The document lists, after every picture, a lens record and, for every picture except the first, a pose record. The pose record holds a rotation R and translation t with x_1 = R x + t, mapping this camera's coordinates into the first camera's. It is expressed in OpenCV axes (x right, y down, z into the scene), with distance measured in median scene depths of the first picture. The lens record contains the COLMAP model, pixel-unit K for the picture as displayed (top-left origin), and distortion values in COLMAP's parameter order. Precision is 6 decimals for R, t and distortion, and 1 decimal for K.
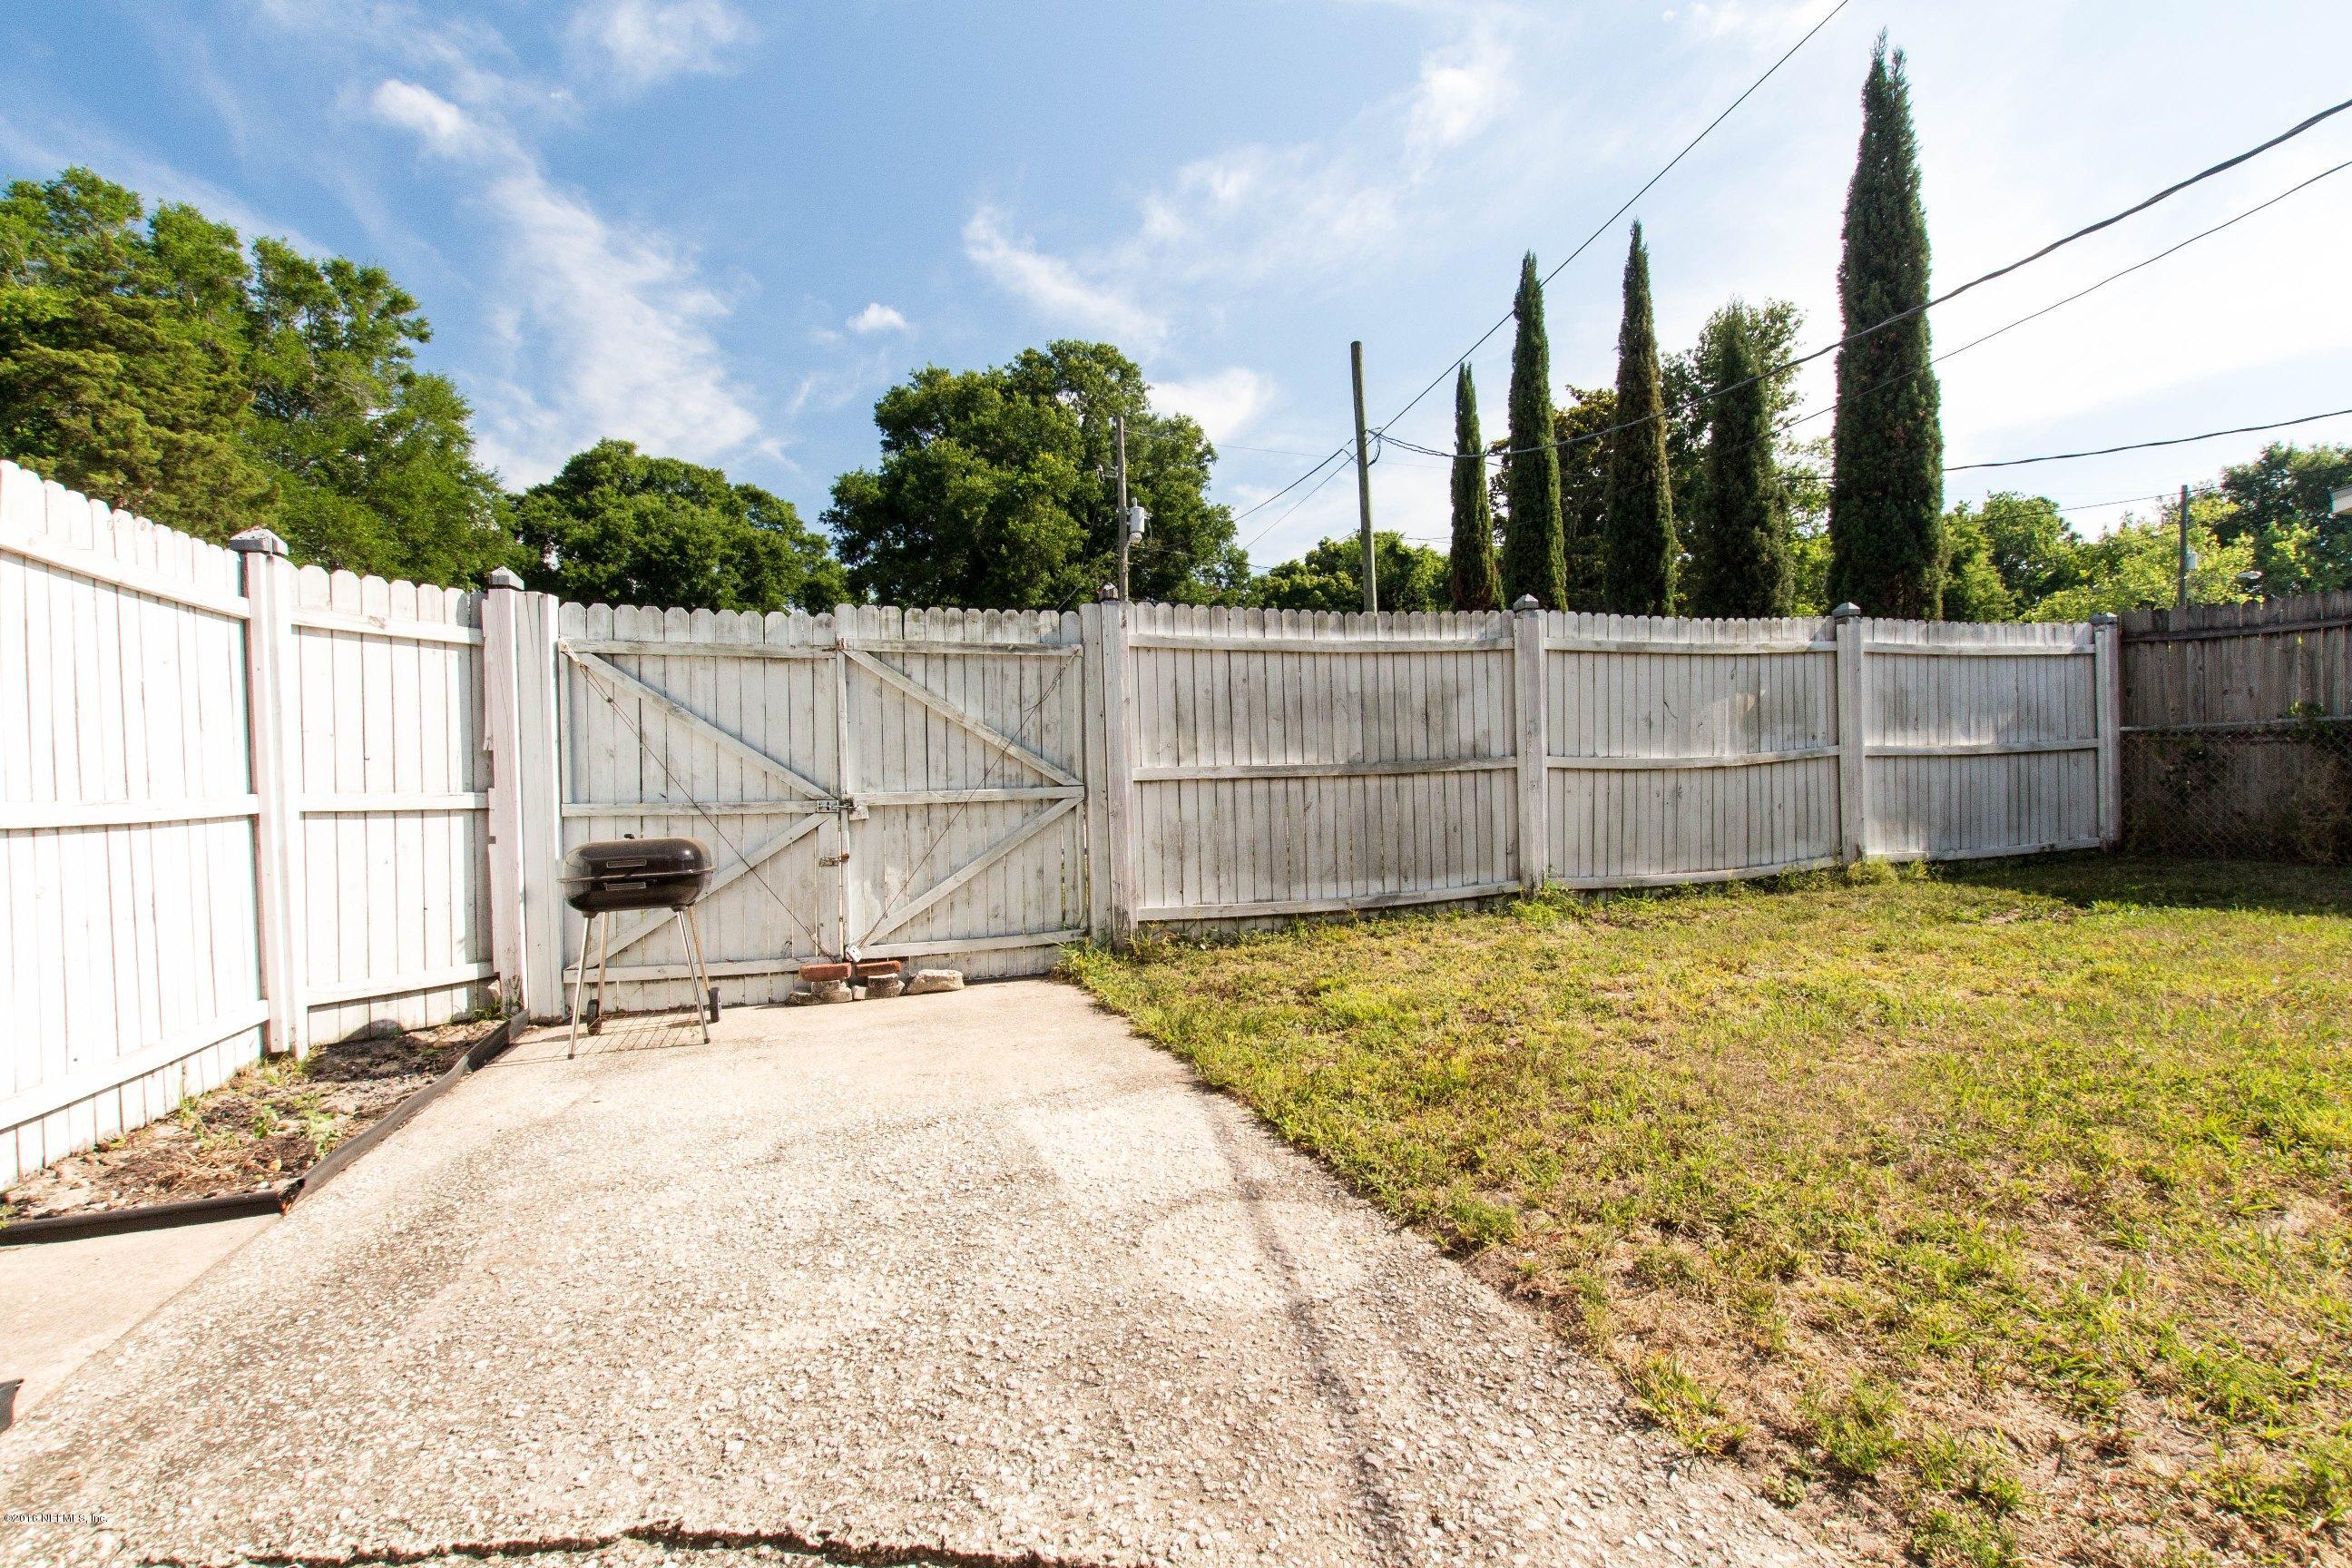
lens RADIAL K [[1068.7, 0, 1185.8], [0, 1068.7, 790.8], [0, 0, 1]] dist [-0.002148, -0.000530]
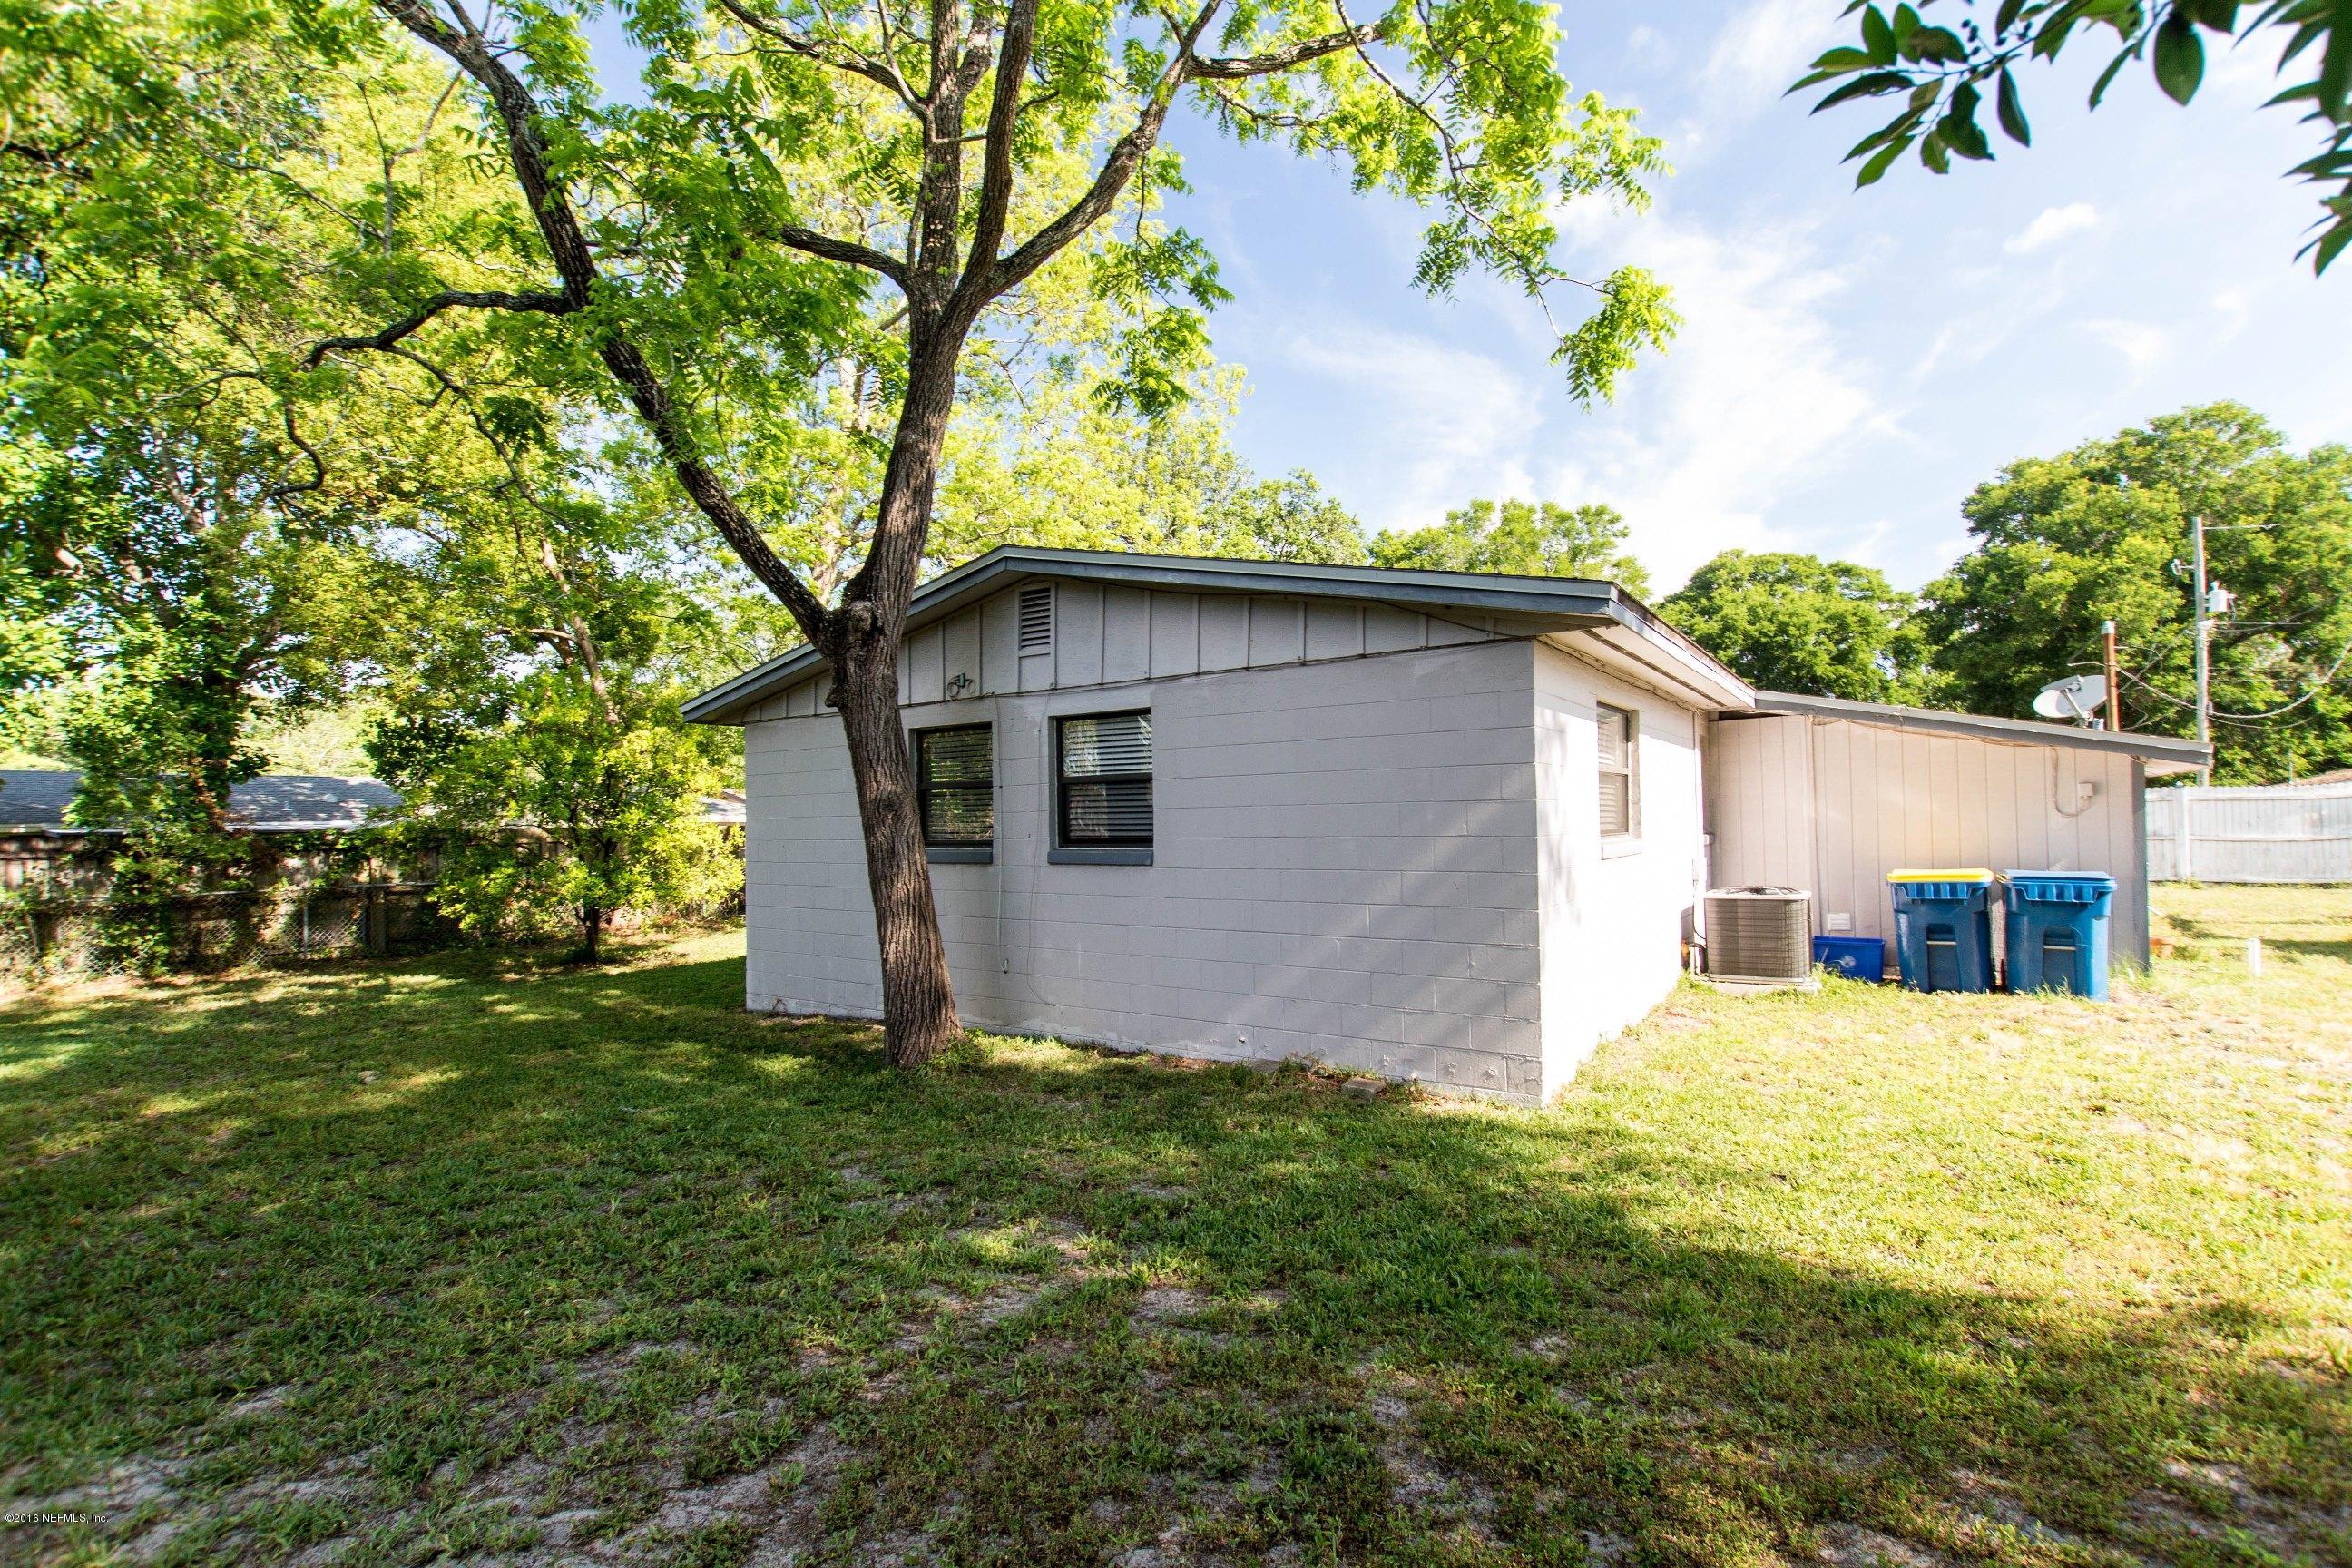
lens RADIAL K [[1068.7, 0, 1185.8], [0, 1068.7, 790.8], [0, 0, 1]] dist [-0.002148, -0.000530]
pose [[0.603559, -0.002952, -0.797313, 0.116046], [-0.012894, 0.999826, -0.013463, -0.009124], [0.797214, 0.018406, 0.603417, -0.345600]]
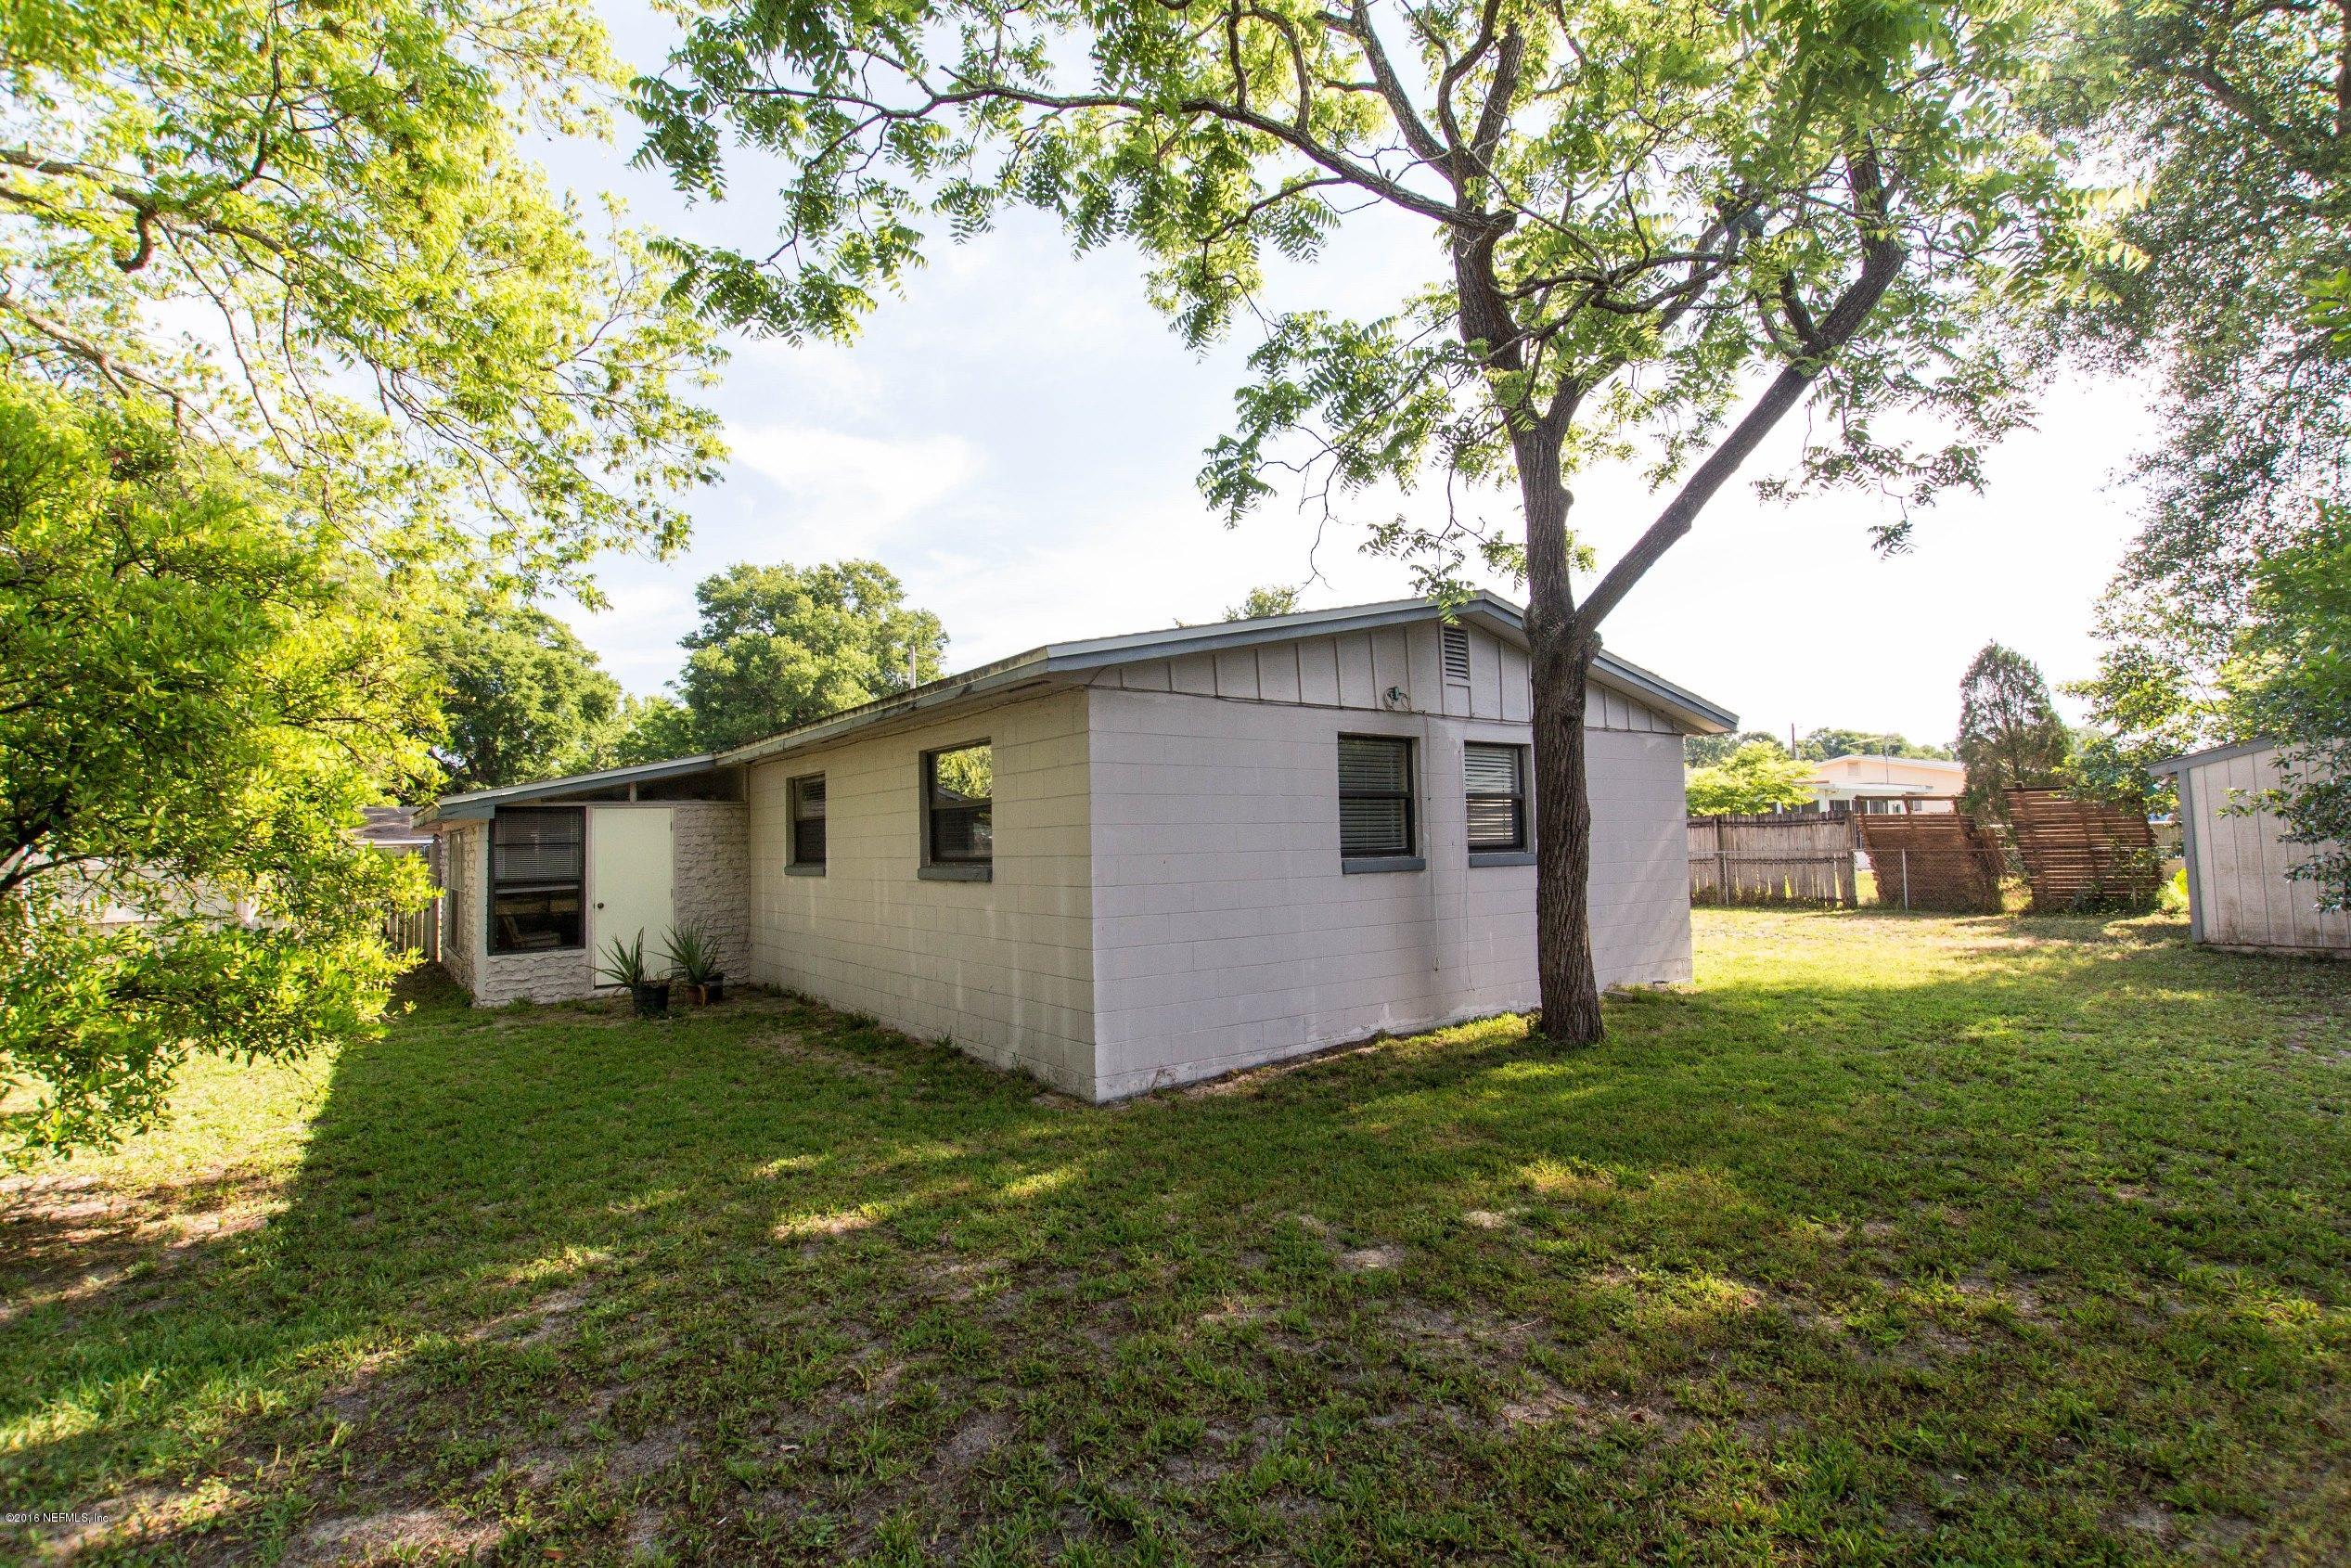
lens RADIAL K [[1068.3, 0, 1185.3], [0, 1068.3, 790.8], [0, 0, 1]] dist [-0.002148, -0.000530]
pose [[0.951451, 0.024158, 0.306851, -0.094156], [-0.002530, 0.997495, -0.070689, -0.001248], [-0.307790, 0.066481, 0.949129, -0.415621]]
